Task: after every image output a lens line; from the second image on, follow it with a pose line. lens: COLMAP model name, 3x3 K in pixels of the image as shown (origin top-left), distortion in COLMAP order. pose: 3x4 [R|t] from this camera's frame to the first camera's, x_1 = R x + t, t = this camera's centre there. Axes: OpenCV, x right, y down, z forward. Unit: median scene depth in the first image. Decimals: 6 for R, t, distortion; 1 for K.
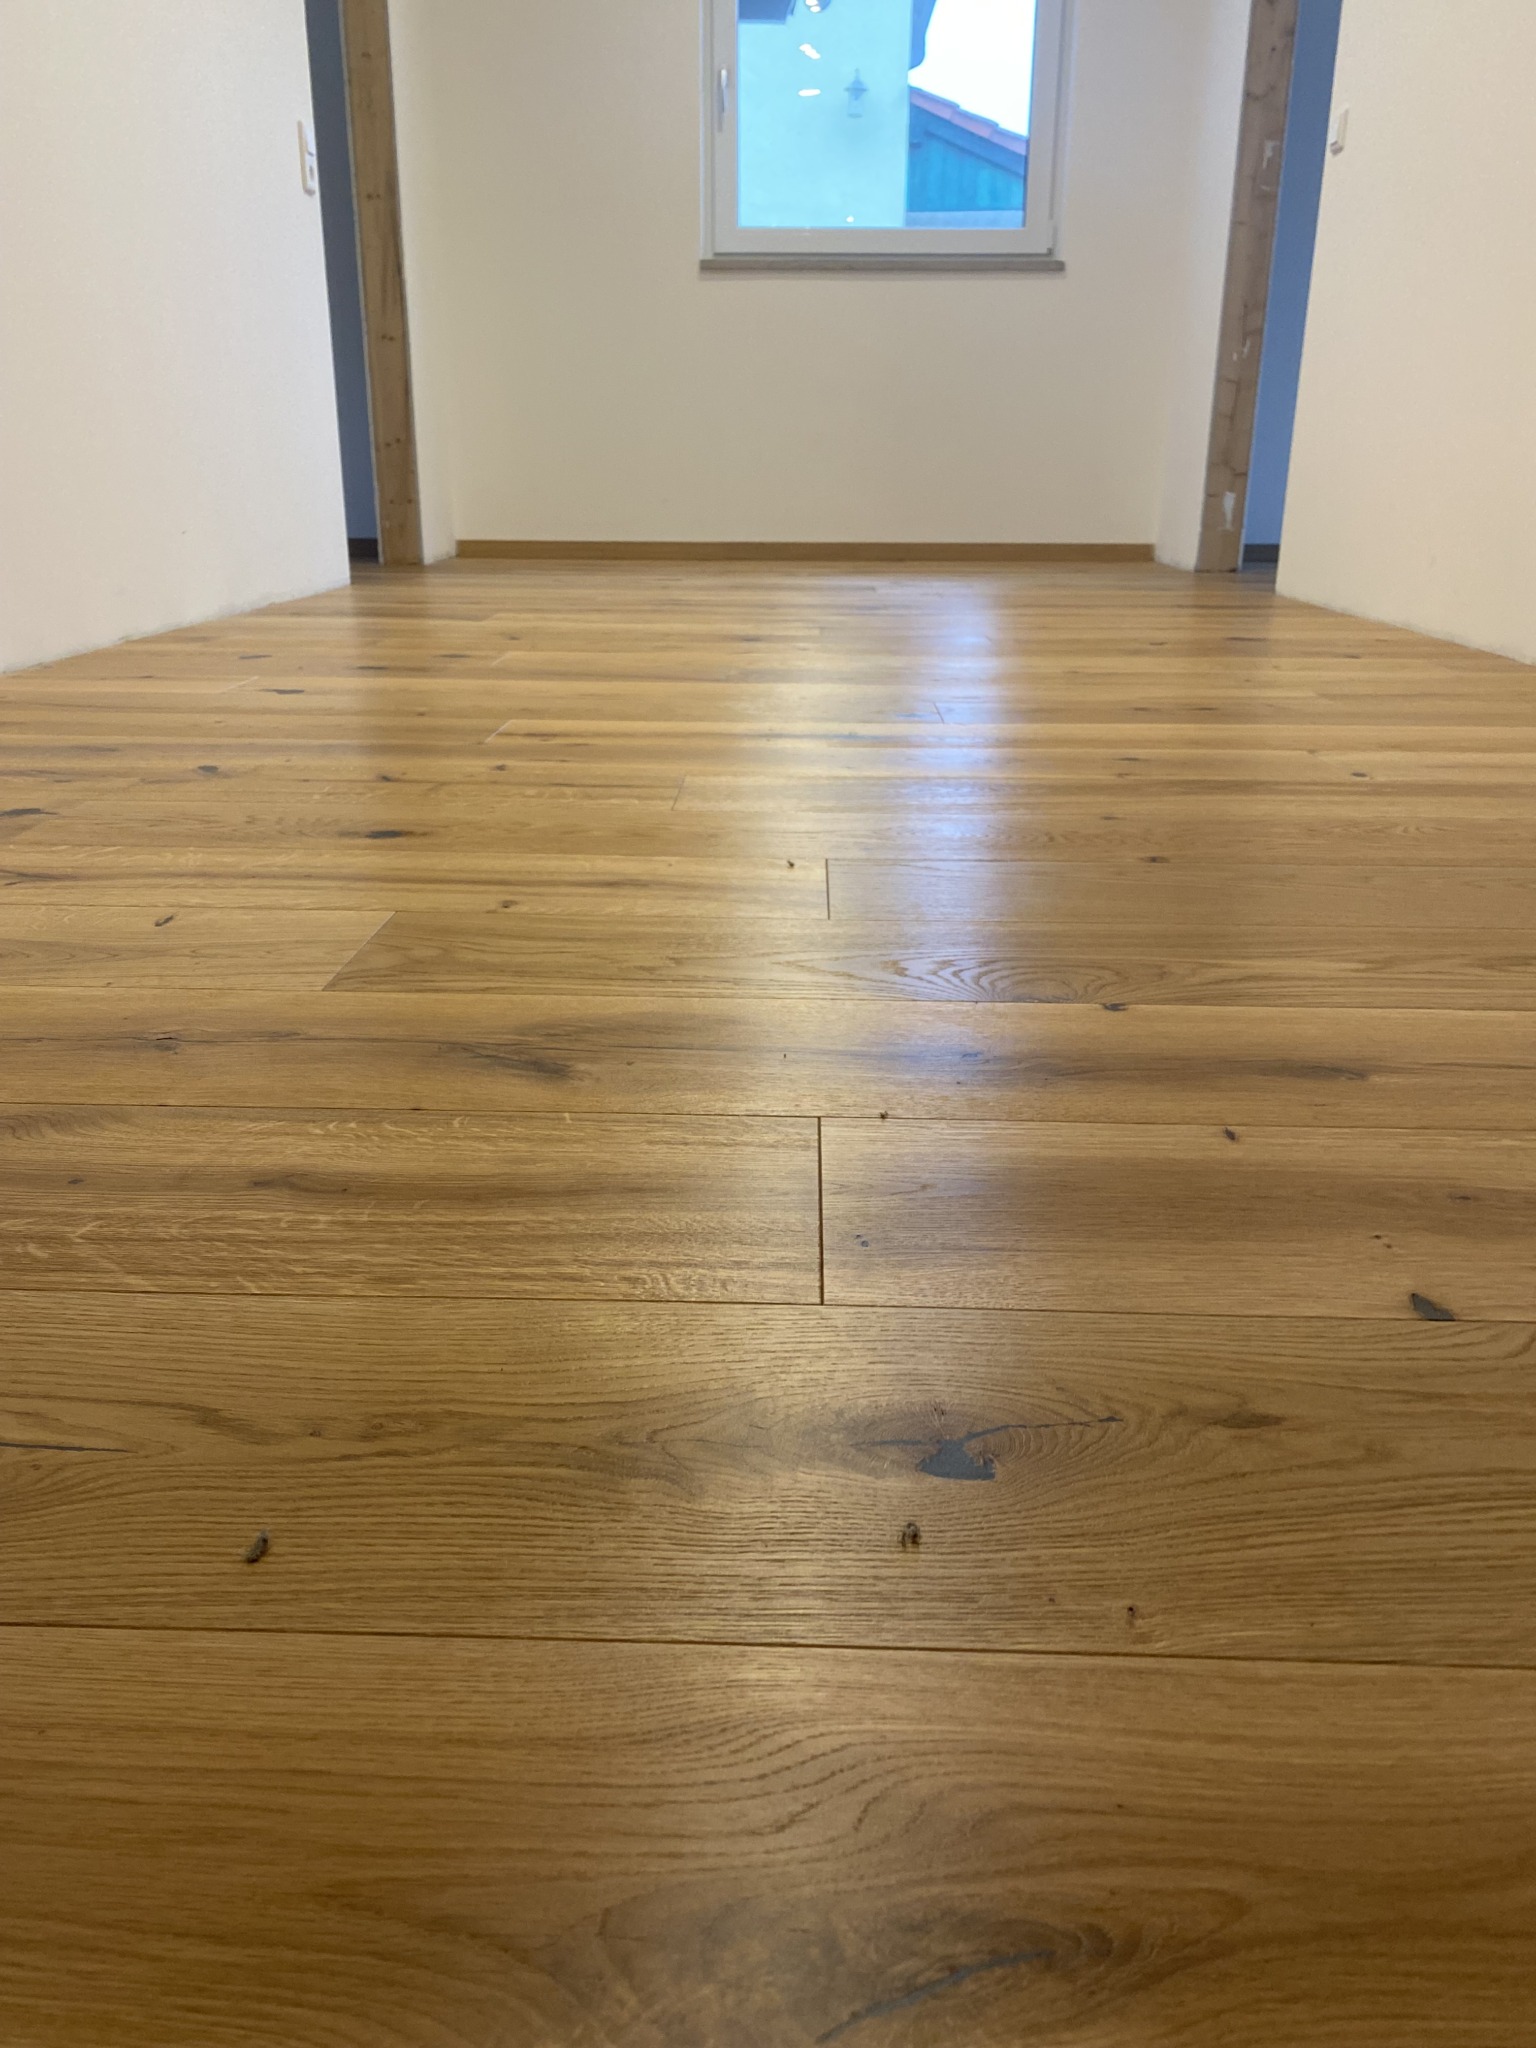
lens RADIAL K [[1560.2, 0, 755.2], [0, 1560.2, 1006.3], [0, 0, 1]] dist [0.029217, -0.014676]
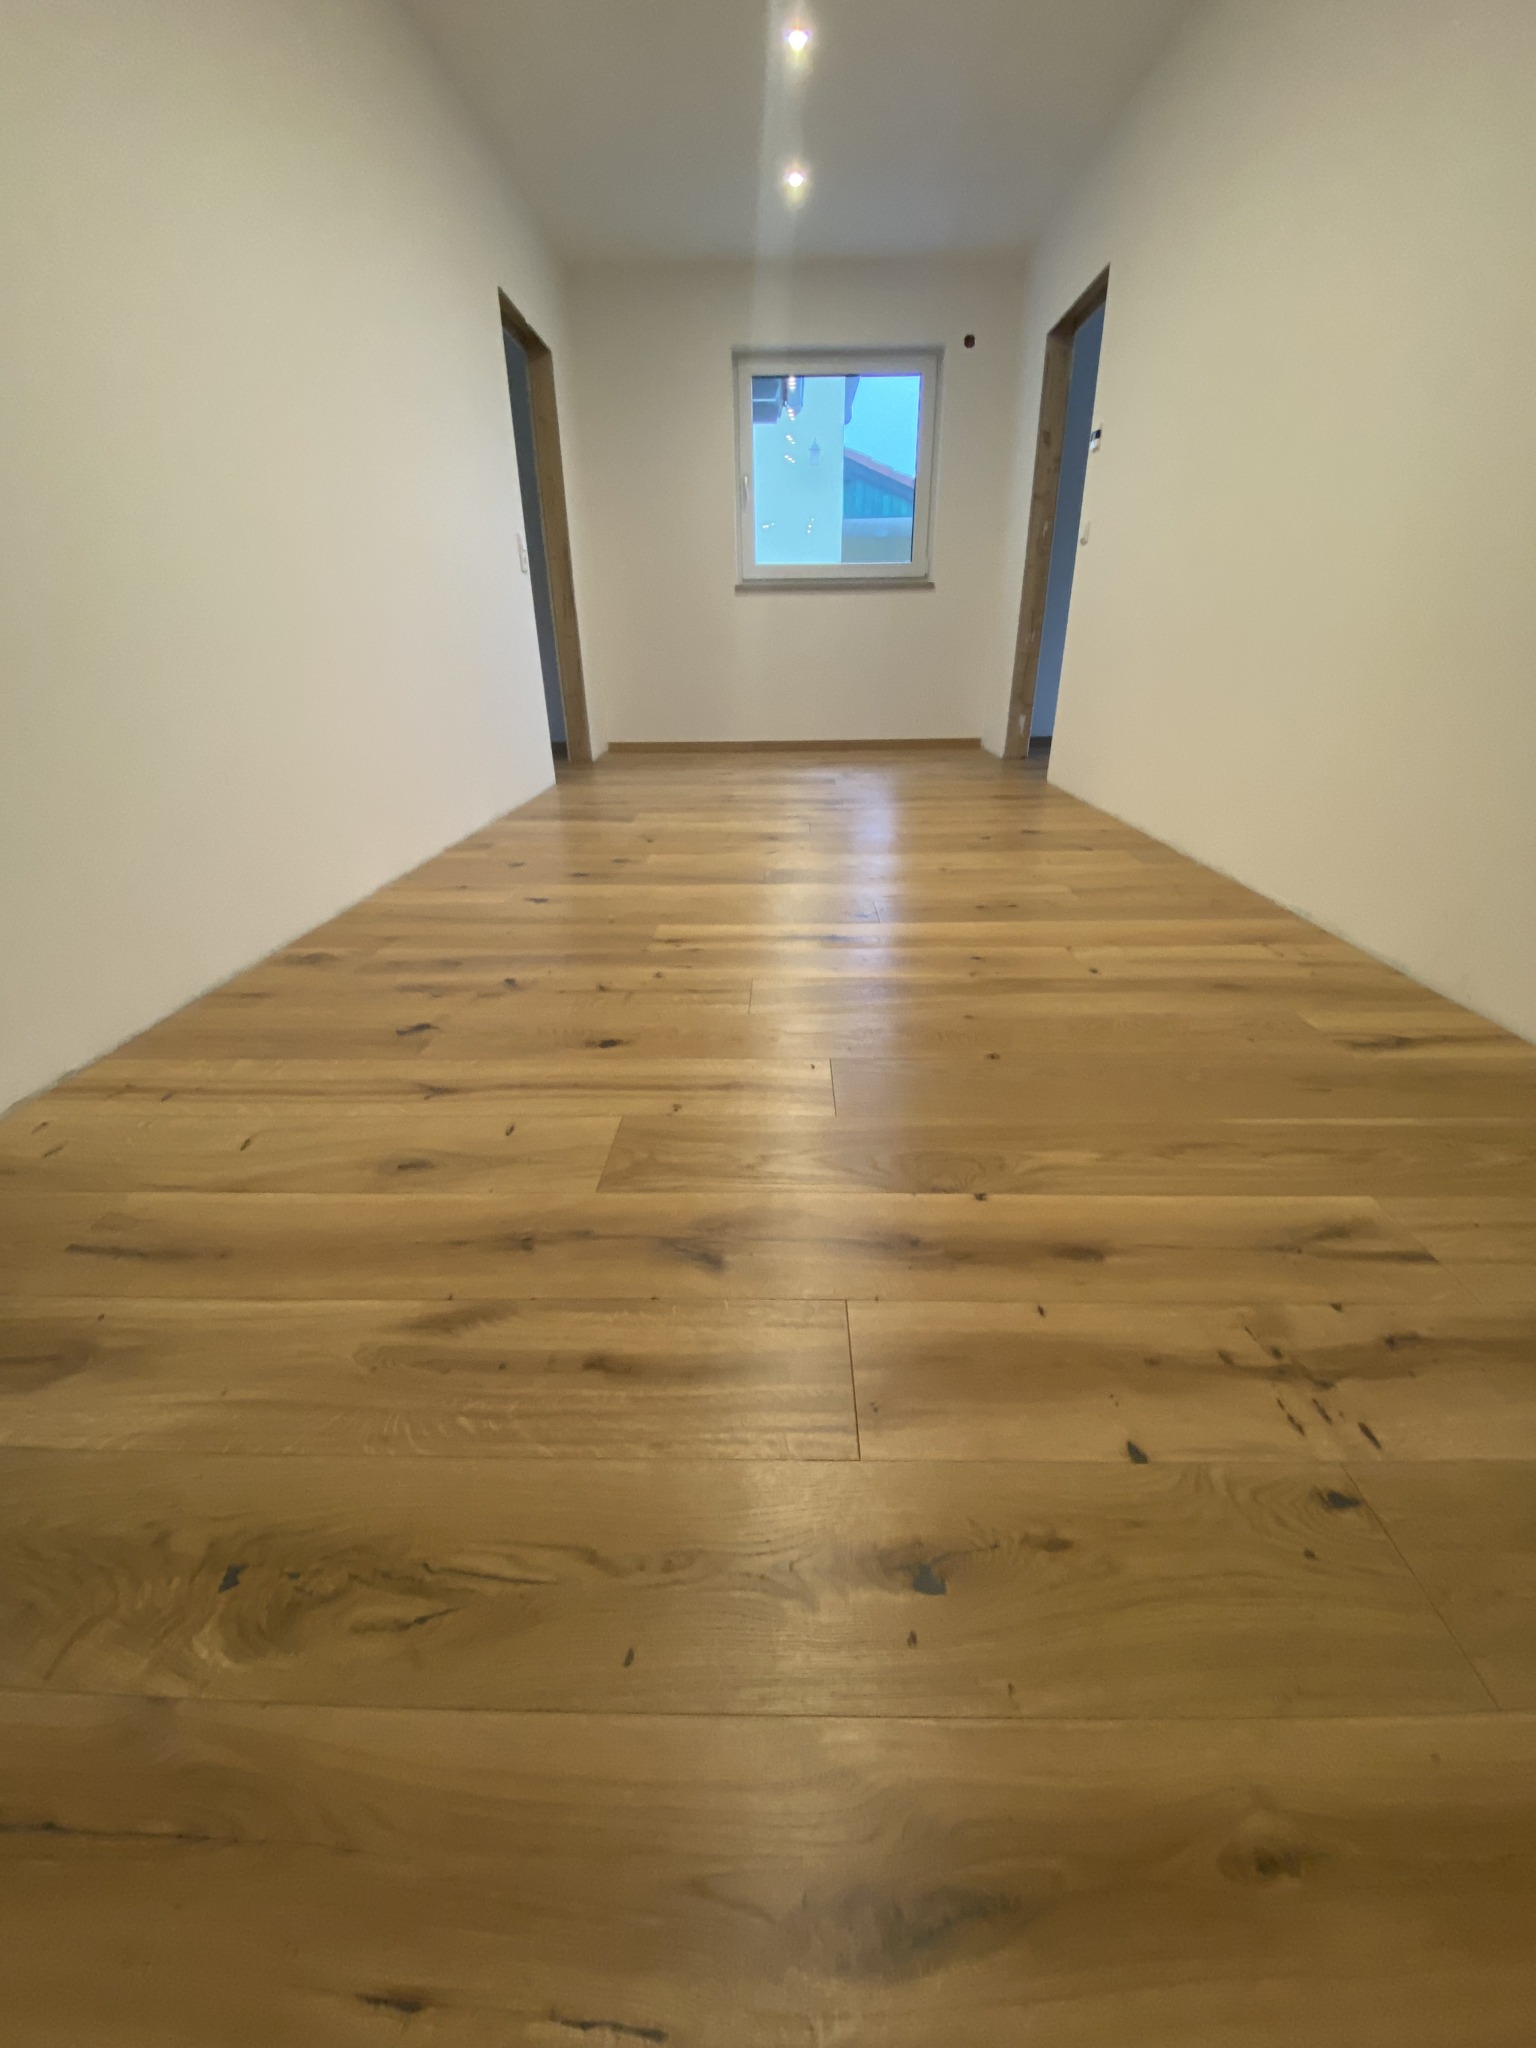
lens RADIAL K [[821.0, 0, 773.7], [0, 821.0, 1025.5], [0, 0, 1]] dist [0.013452, -0.017461]
pose [[0.999753, -0.020920, 0.007473, -0.036654], [0.020036, 0.994433, 0.103445, -0.265882], [-0.009595, -0.103270, 0.994607, -0.038992]]
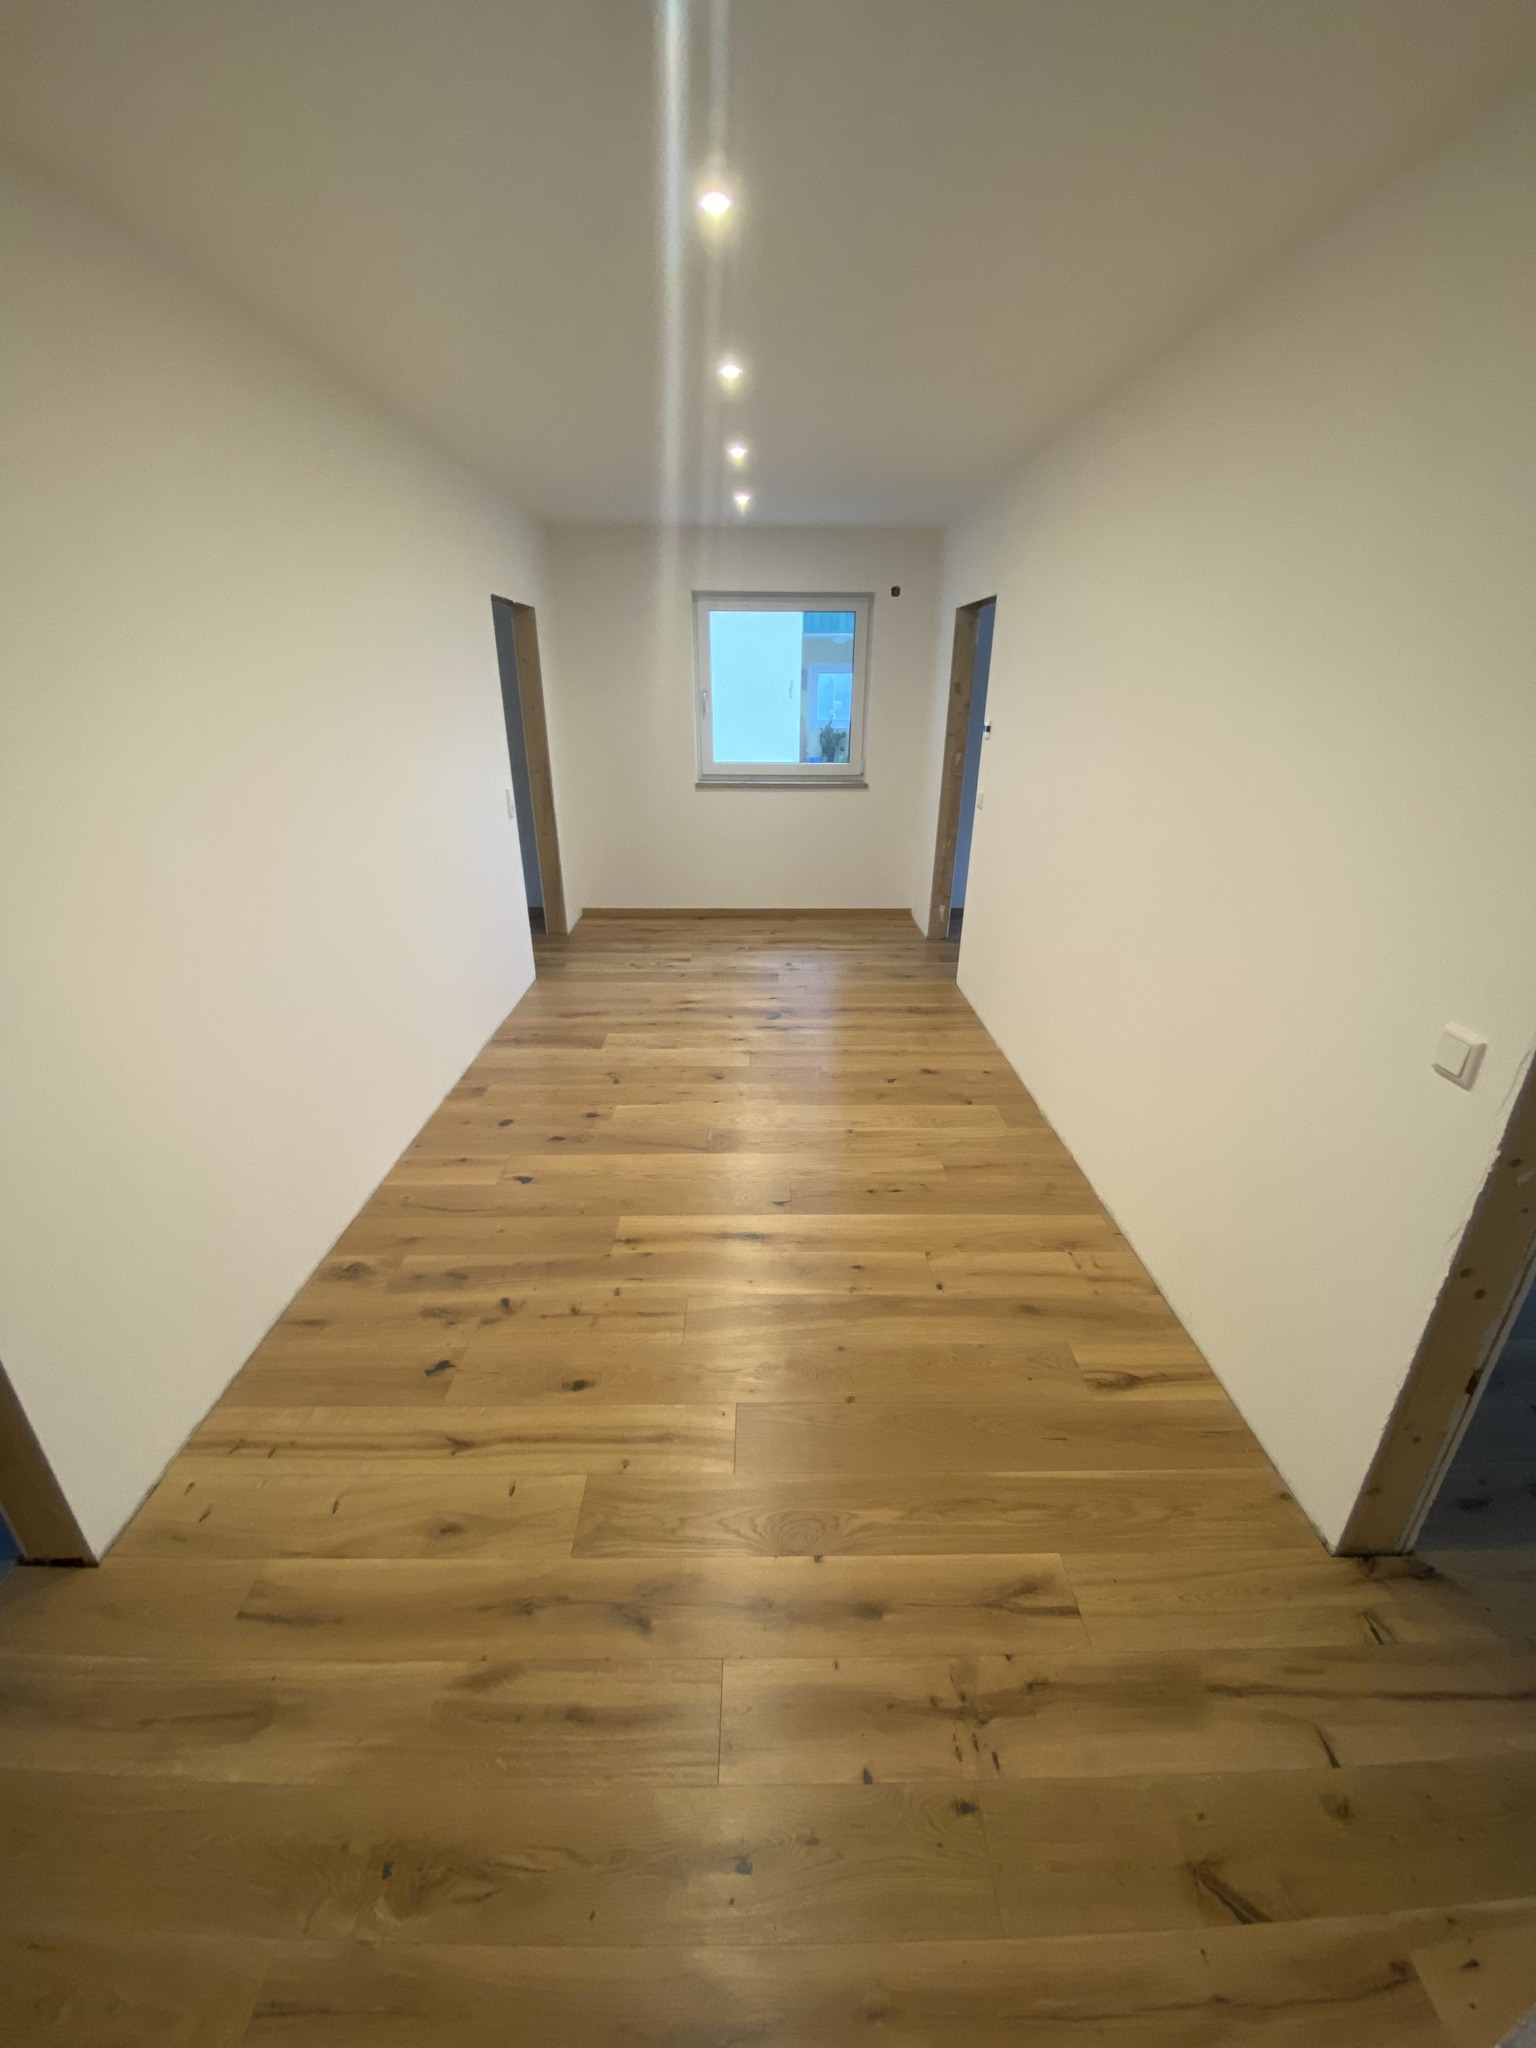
lens RADIAL K [[821.0, 0, 773.5], [0, 821.0, 1021.8], [0, 0, 1]] dist [0.013452, -0.017461]
pose [[0.998844, -0.016514, 0.045134, 0.061620], [0.013740, 0.998037, 0.061098, -0.948303], [-0.046054, -0.060407, 0.997111, -0.495206]]
